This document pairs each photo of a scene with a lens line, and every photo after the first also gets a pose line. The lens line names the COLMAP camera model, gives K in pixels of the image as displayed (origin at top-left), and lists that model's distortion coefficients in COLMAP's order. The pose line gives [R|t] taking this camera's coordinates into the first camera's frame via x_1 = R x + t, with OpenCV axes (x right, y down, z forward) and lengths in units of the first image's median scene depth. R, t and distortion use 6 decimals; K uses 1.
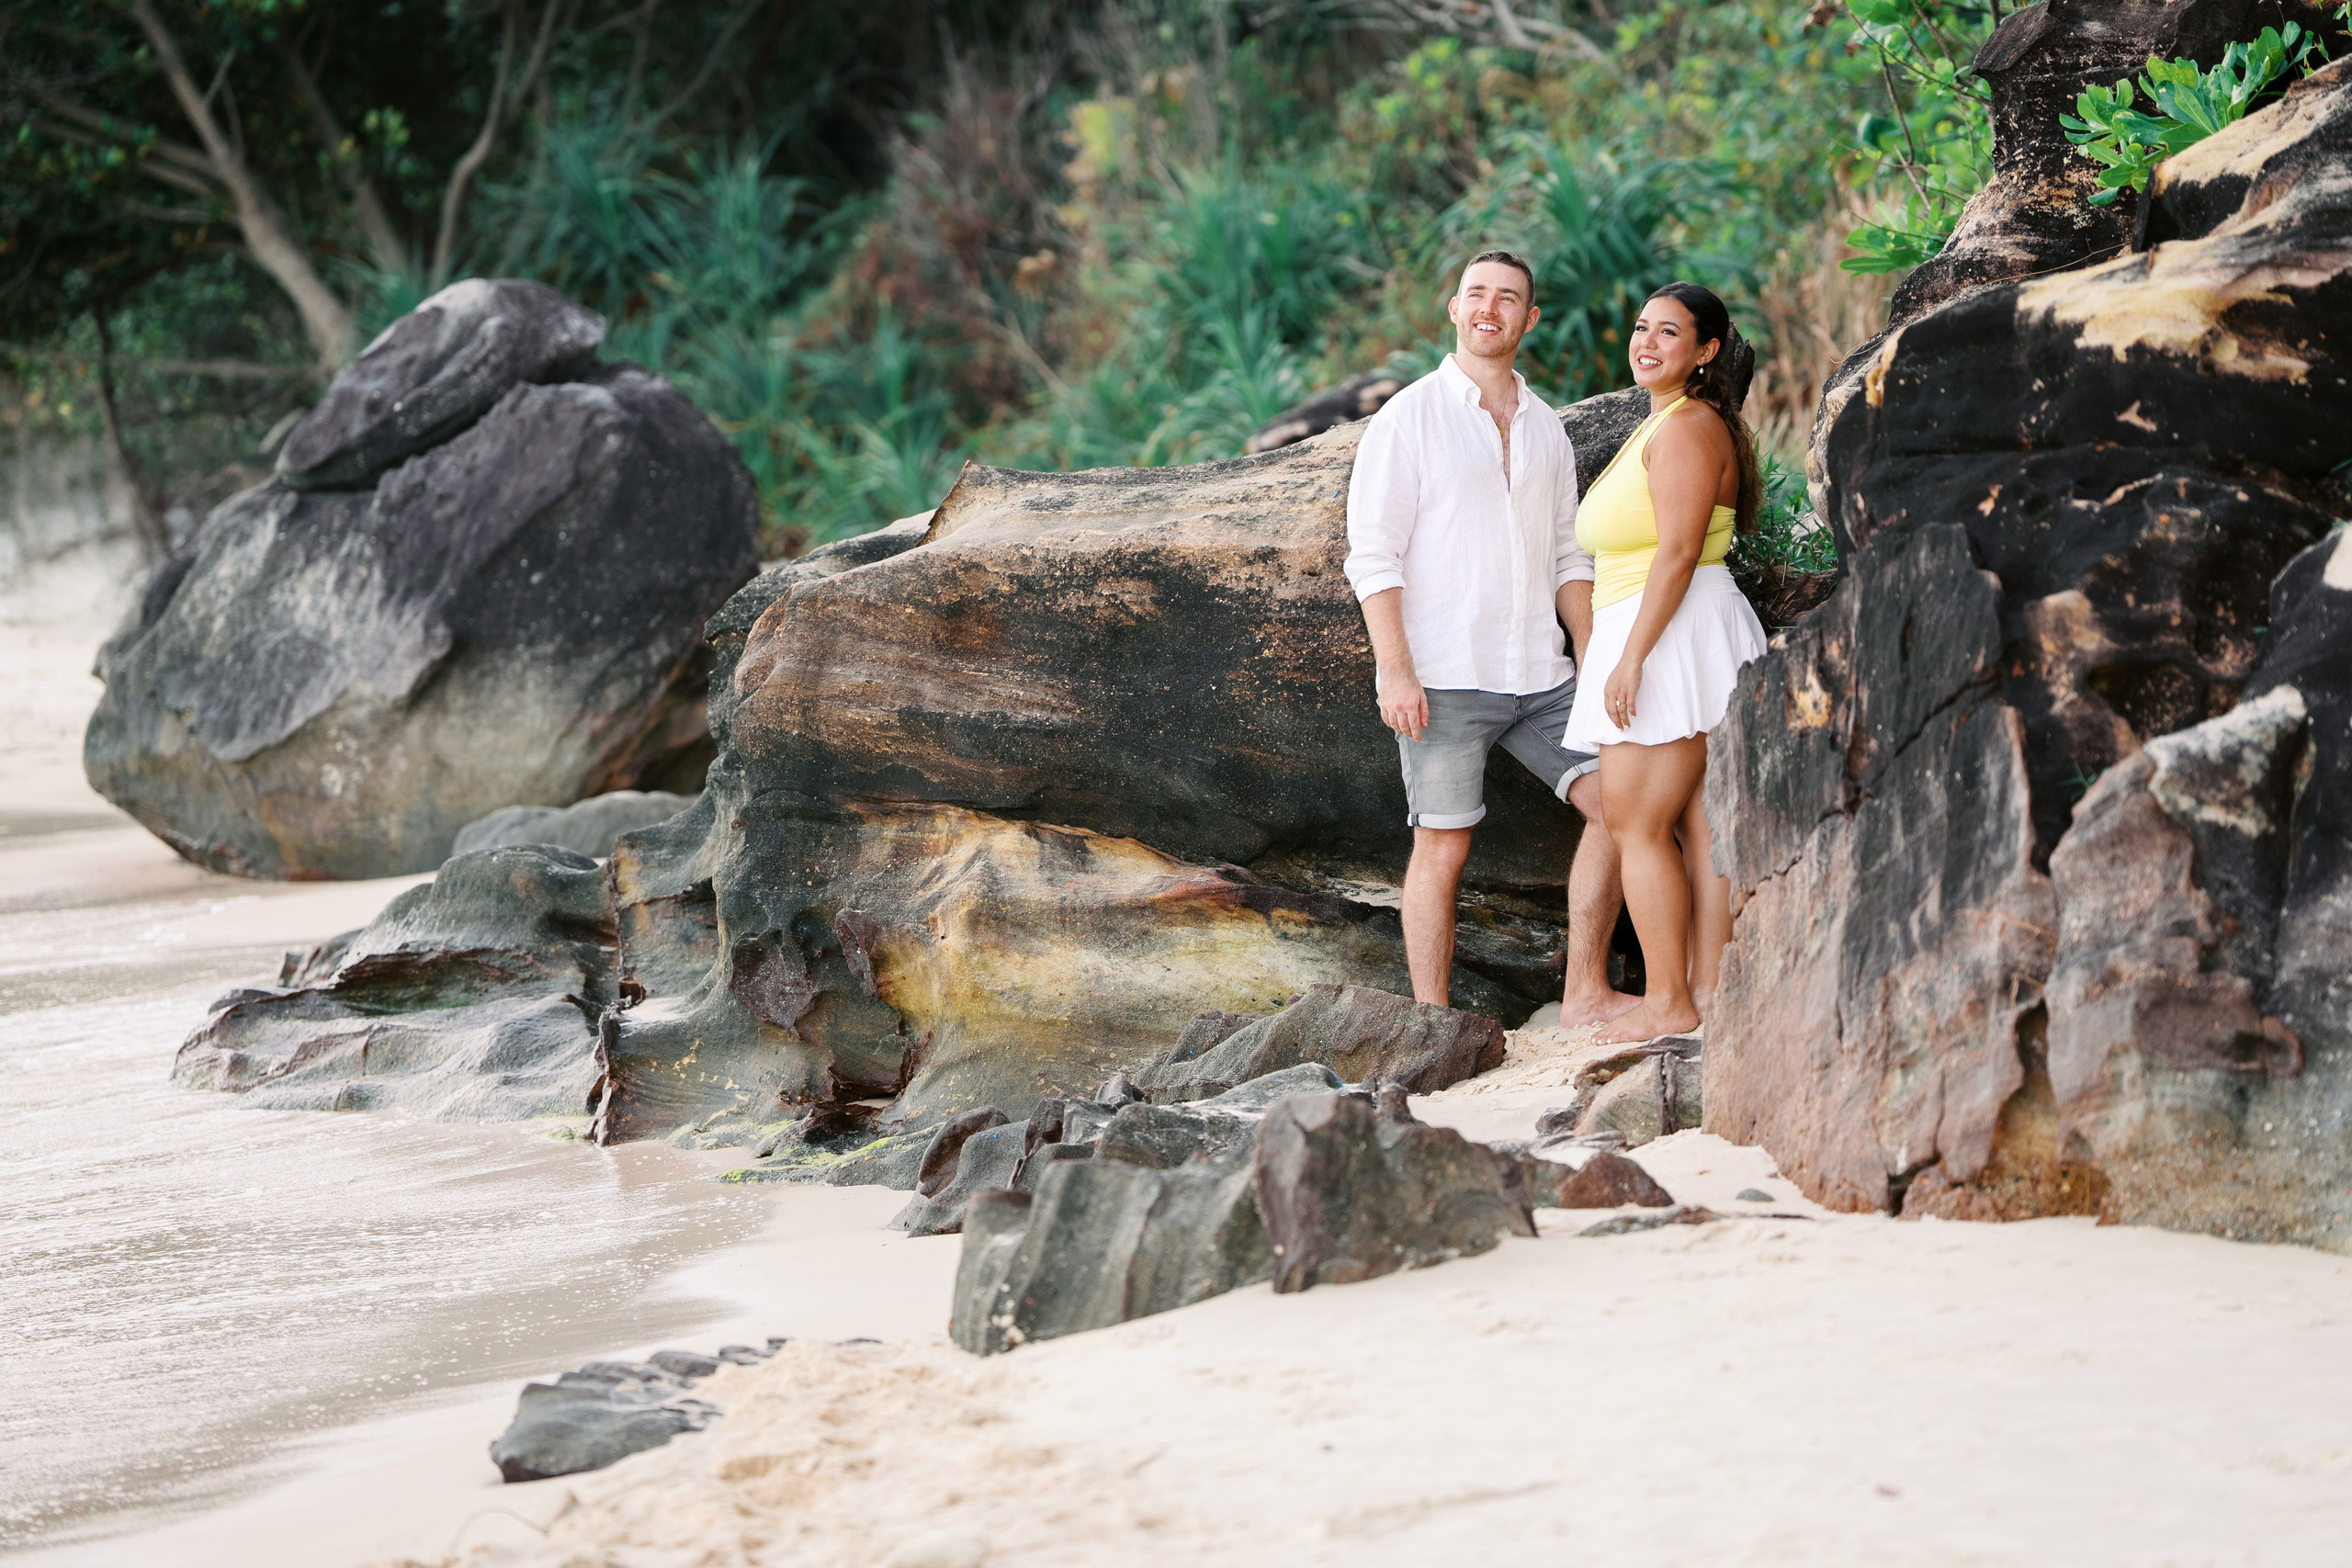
lens RADIAL K [[8969.6, 0, 1175.4], [0, 8969.6, 790.1], [0, 0, 1]] dist [1.089303, 0.000000]
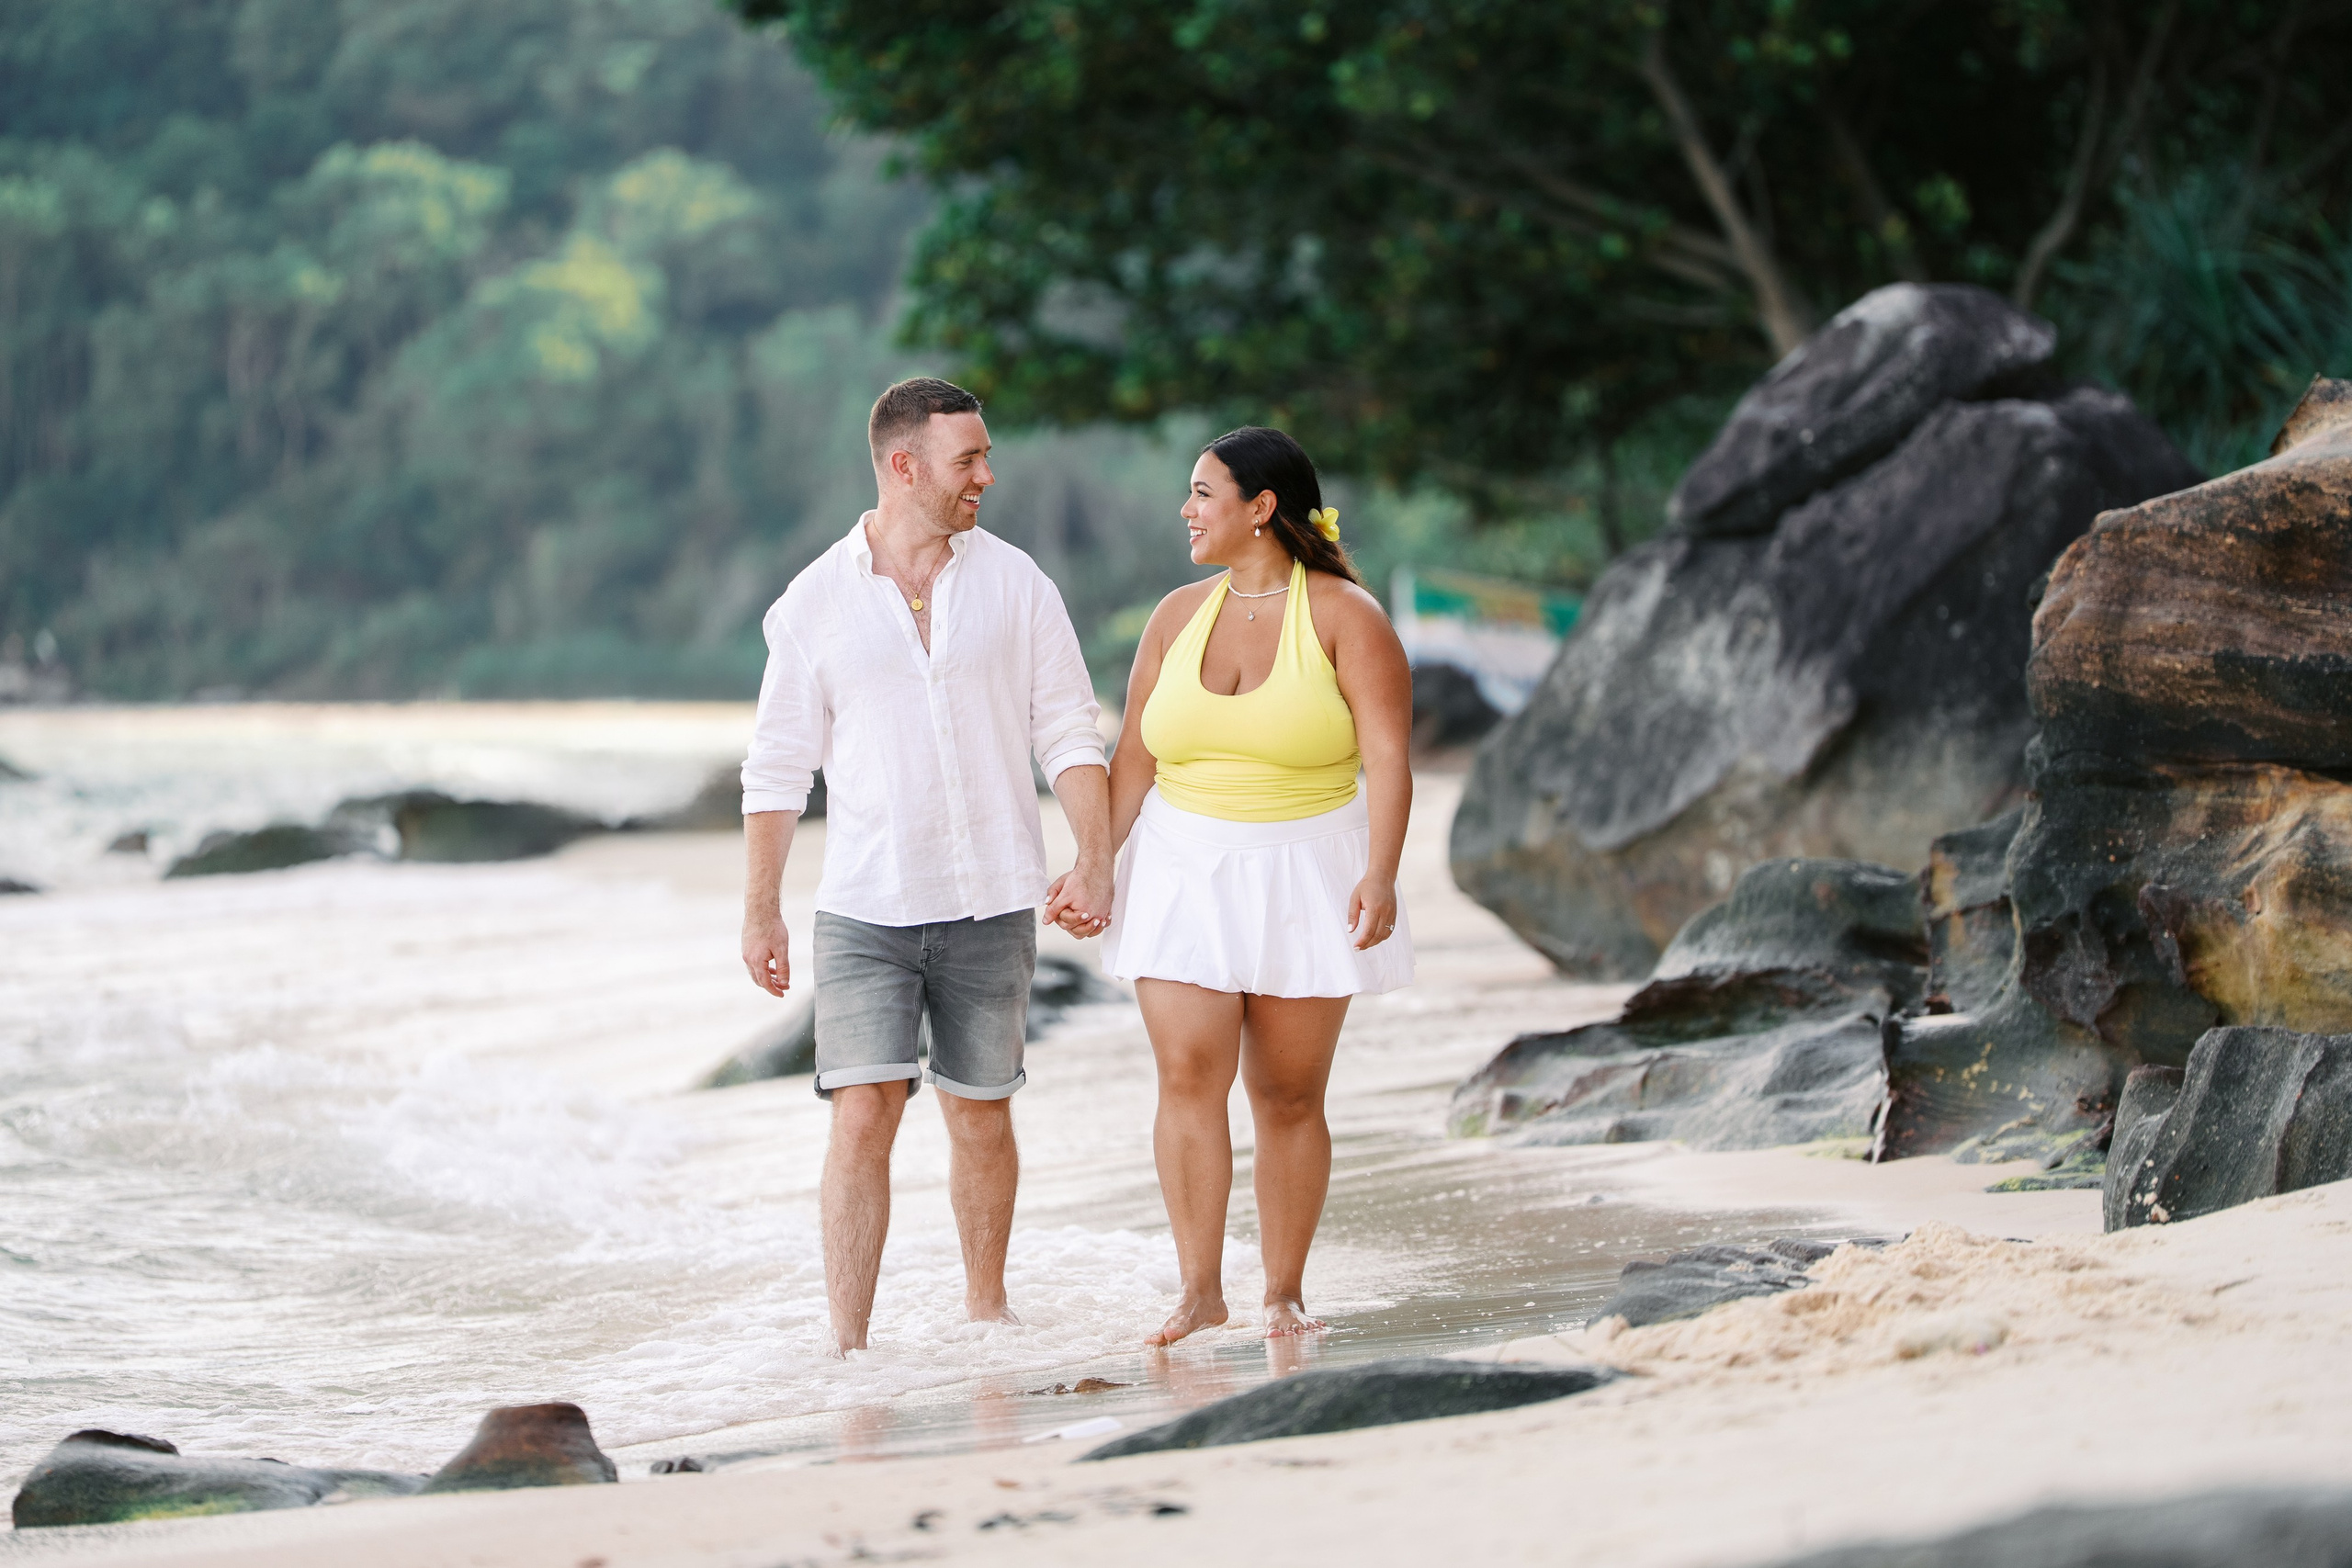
lens RADIAL K [[11641.5, 0, 1175.9], [0, 11641.5, 781.0], [0, 0, 1]] dist [1.864608, 0.000000]
pose [[0.985782, 0.002441, -0.168012, 0.054835], [-0.008396, 0.999361, -0.034745, 0.038749], [0.167820, 0.035661, 0.985172, -0.119263]]
